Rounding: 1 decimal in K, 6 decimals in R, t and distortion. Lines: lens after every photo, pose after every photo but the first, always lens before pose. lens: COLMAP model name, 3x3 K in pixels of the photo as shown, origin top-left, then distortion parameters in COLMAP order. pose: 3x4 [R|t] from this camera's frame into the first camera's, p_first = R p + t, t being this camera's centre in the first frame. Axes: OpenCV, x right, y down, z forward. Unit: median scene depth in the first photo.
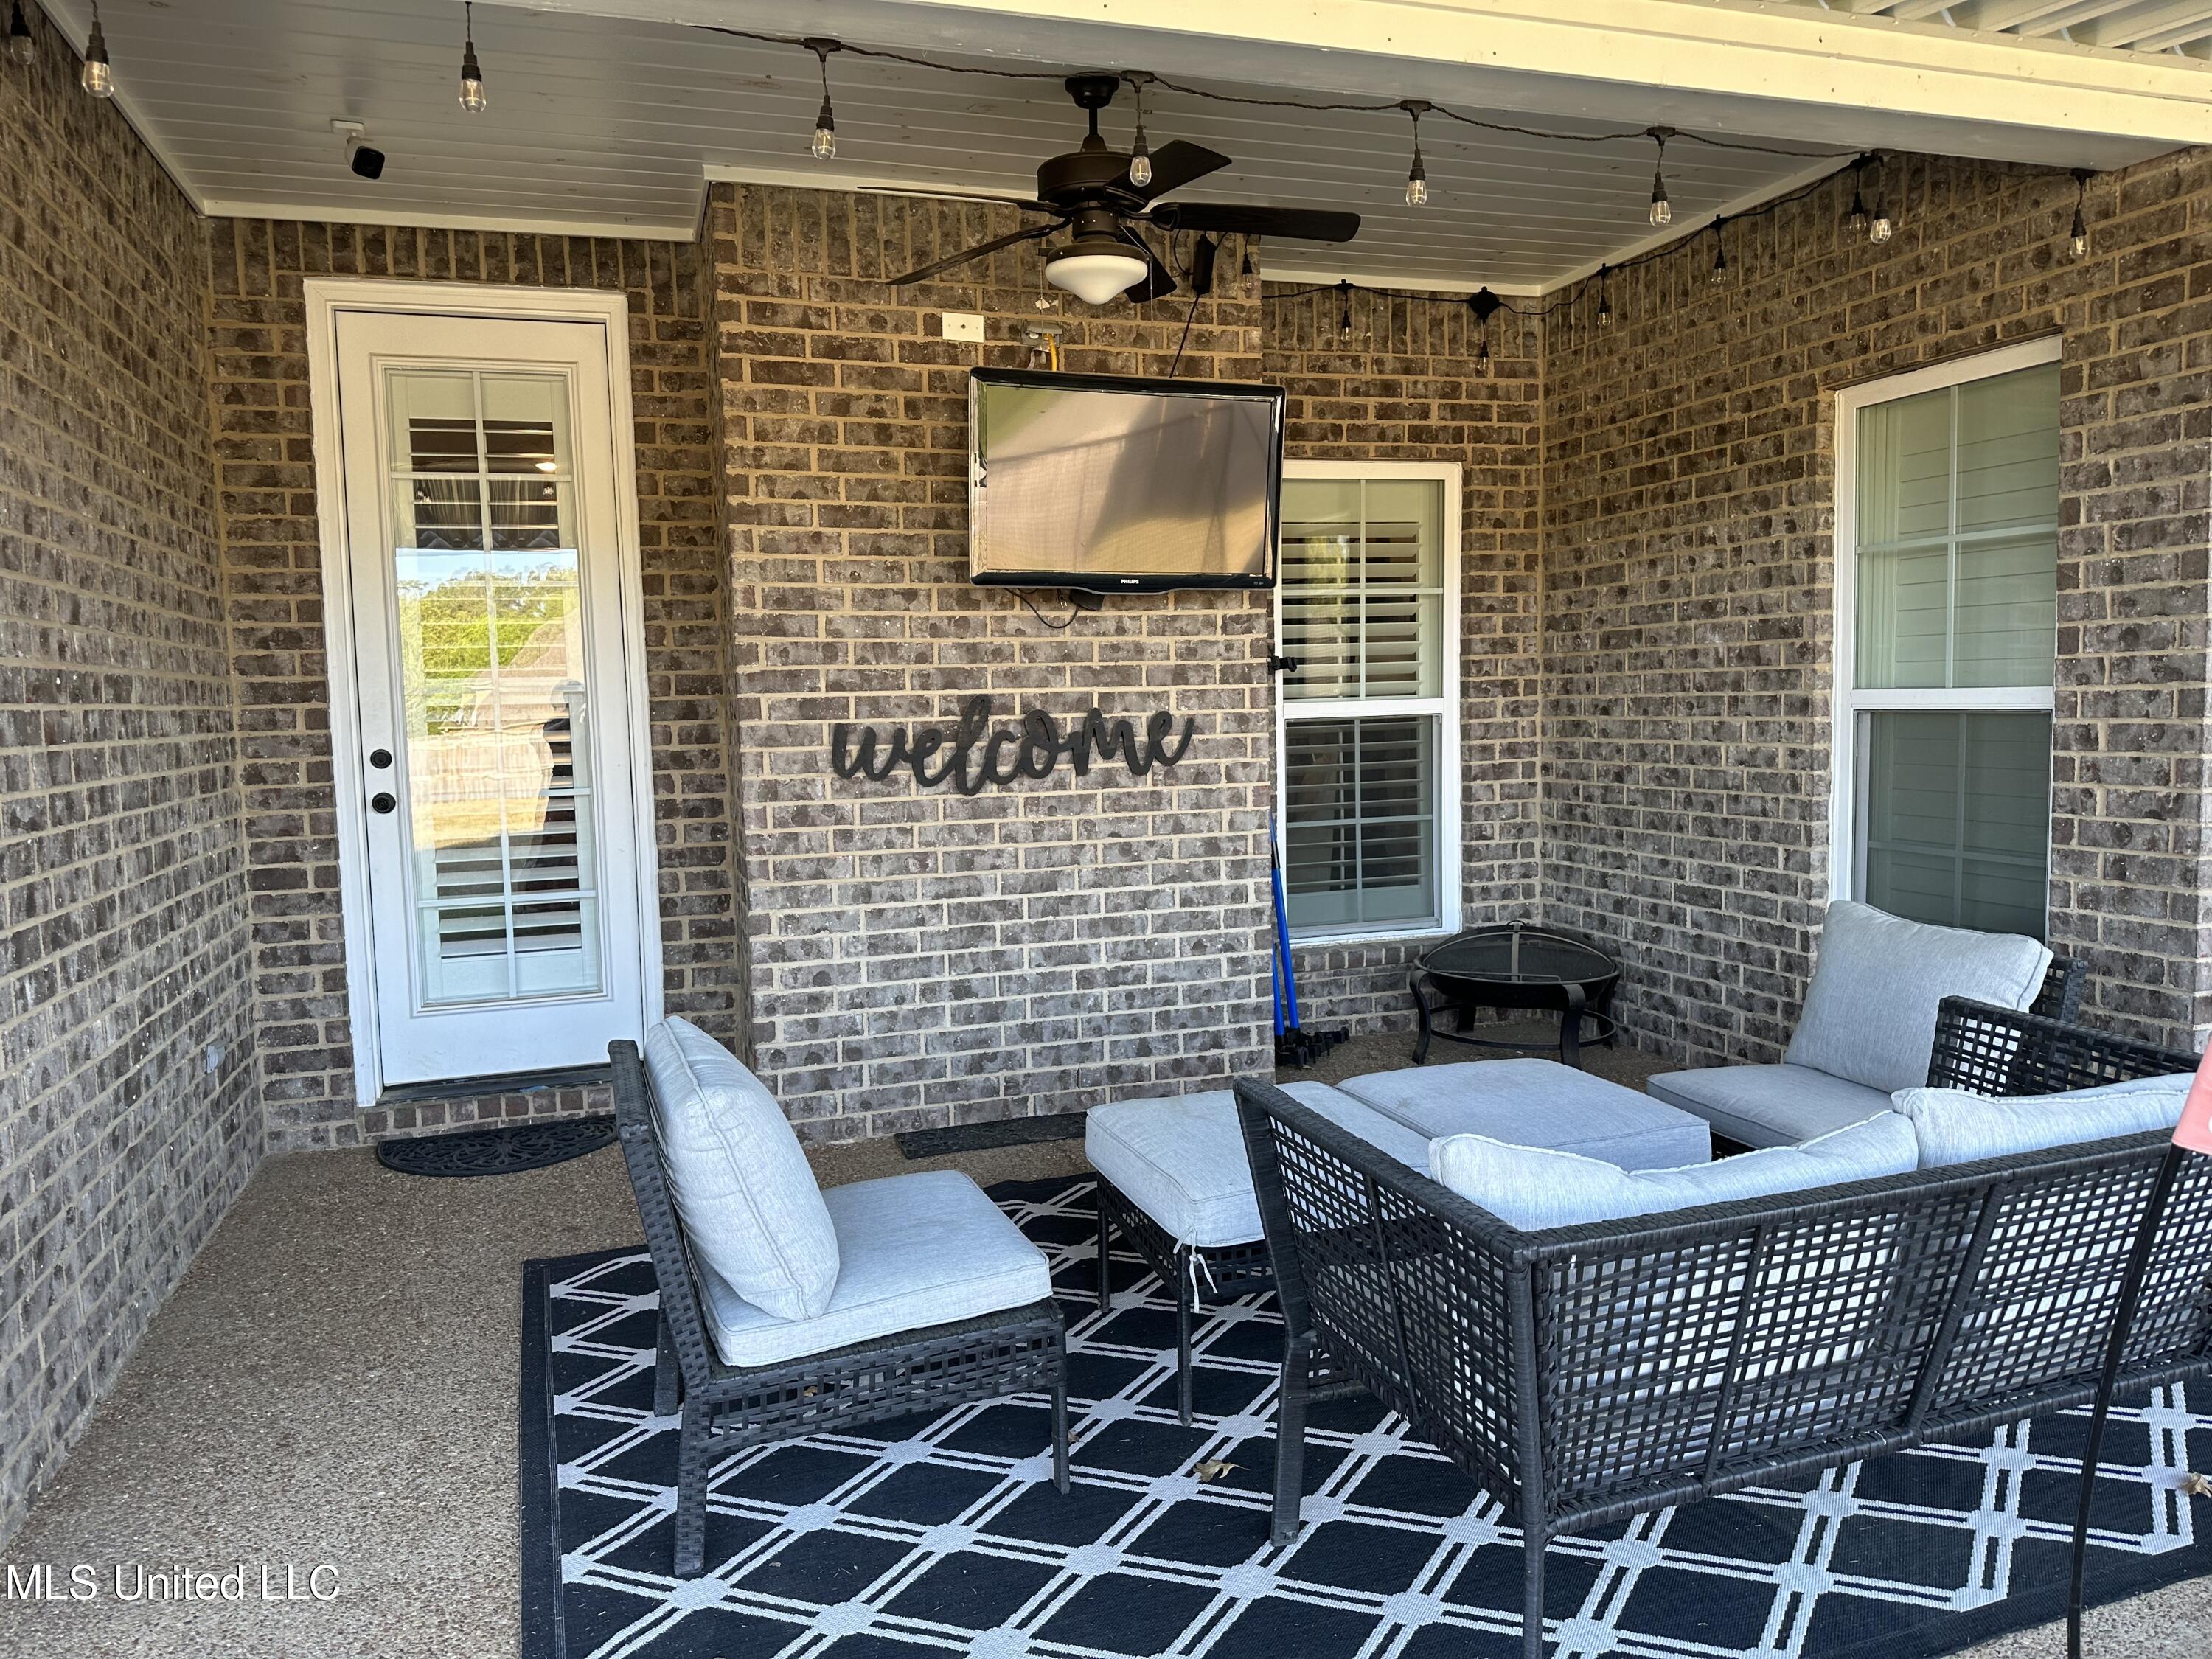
lens RADIAL K [[1543.8, 0, 1101.7], [0, 1543.8, 824.9], [0, 0, 1]] dist [0.152309, -0.213237]
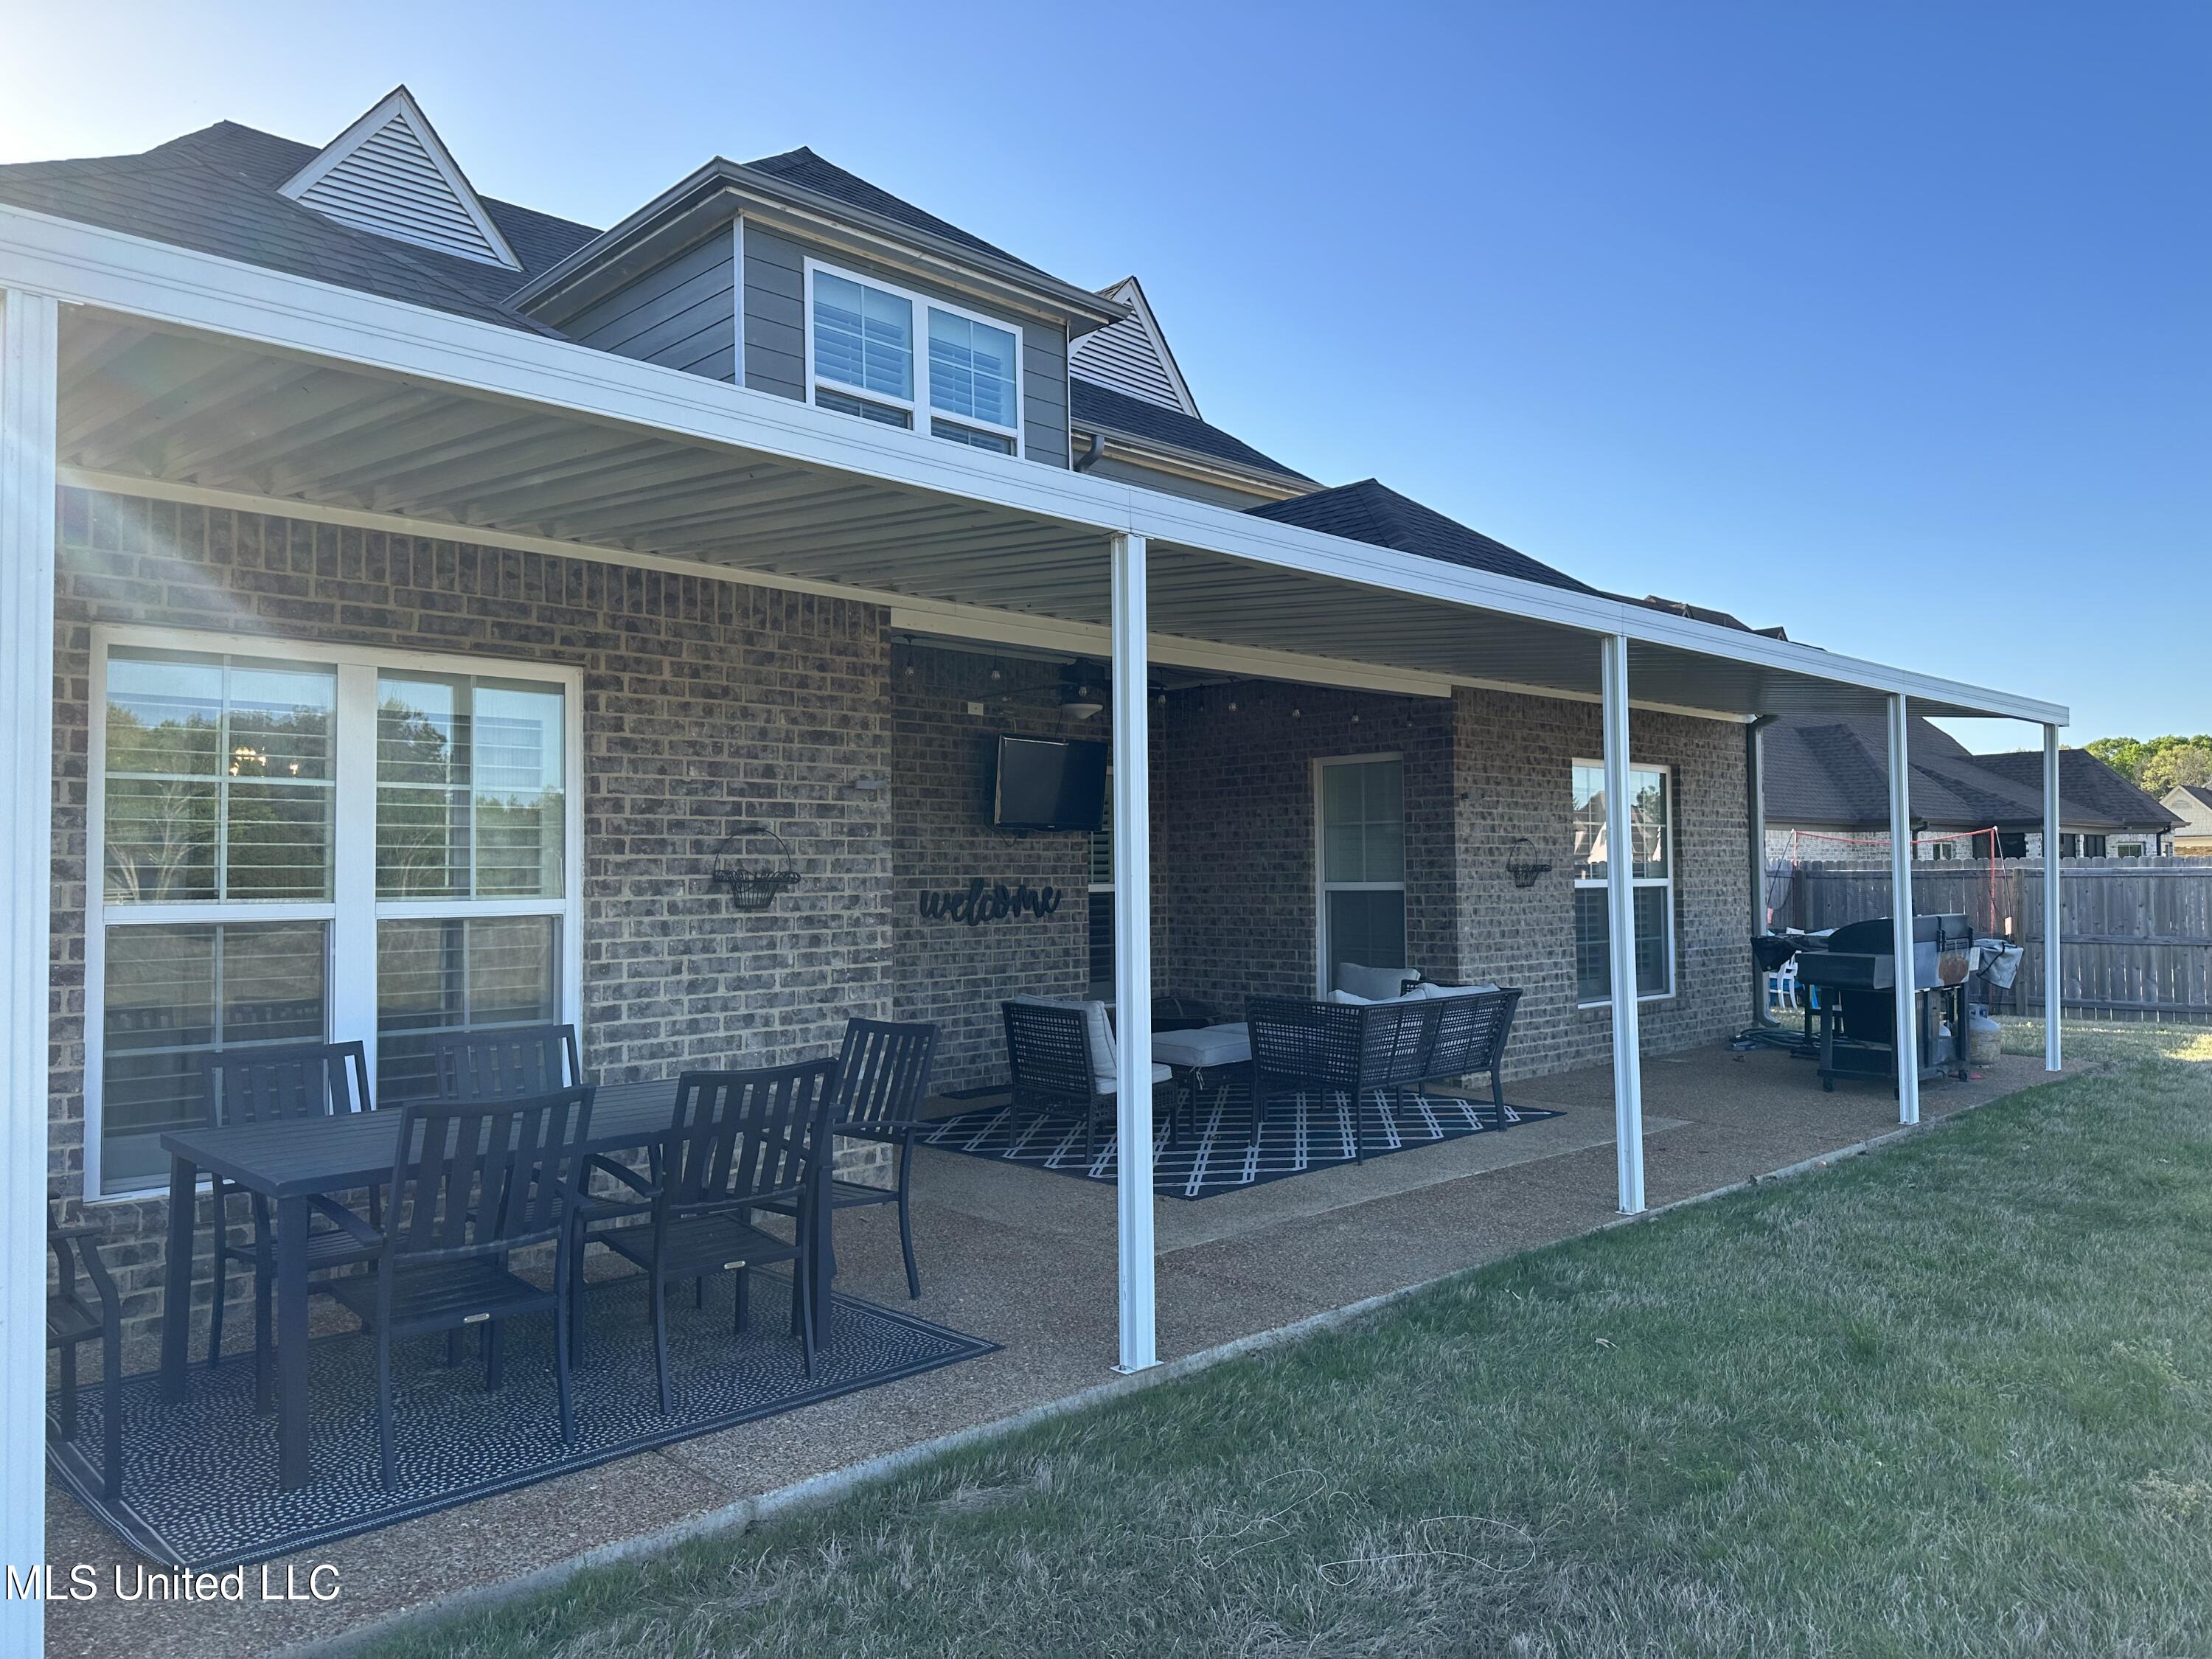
lens RADIAL K [[1543.8, 0, 1101.7], [0, 1543.8, 824.9], [0, 0, 1]] dist [0.152309, -0.213237]
pose [[0.900533, 0.029635, 0.433776, -0.827835], [0.025017, 0.992490, -0.119741, 0.098190], [-0.434067, 0.118682, 0.893029, -0.932855]]
